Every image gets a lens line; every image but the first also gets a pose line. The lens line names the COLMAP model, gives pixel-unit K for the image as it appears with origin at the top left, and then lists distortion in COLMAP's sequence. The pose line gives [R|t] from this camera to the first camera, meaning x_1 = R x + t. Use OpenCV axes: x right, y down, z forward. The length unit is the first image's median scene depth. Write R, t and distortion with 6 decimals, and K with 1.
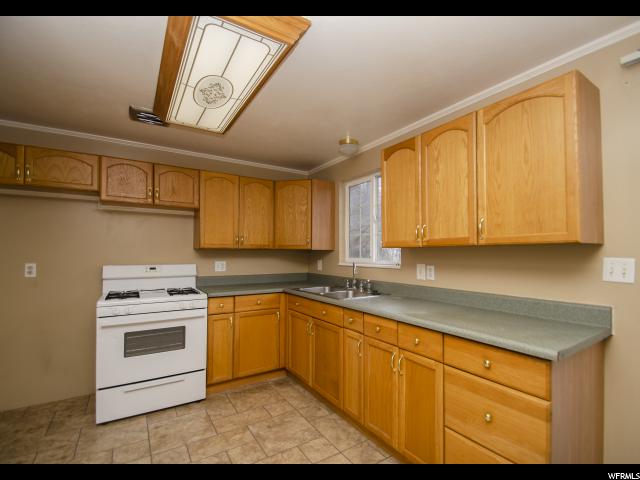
lens RADIAL K [[302.7, 0, 331.2], [0, 302.7, 241.1], [0, 0, 1]] dist [0.000780, -0.000040]
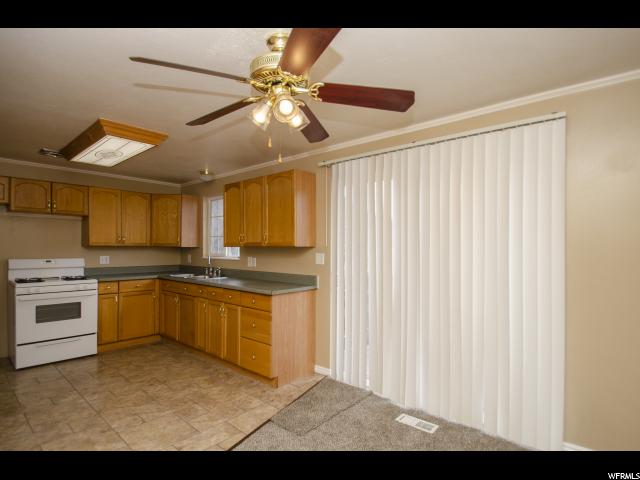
lens RADIAL K [[328.4, 0, 312.6], [0, 328.4, 242.2], [0, 0, 1]] dist [0.000644, -0.018234]
pose [[0.966360, 0.005229, 0.257139, 0.150425], [-0.012241, 0.999595, 0.025675, -0.043997], [-0.256901, -0.027959, 0.966033, -0.675389]]
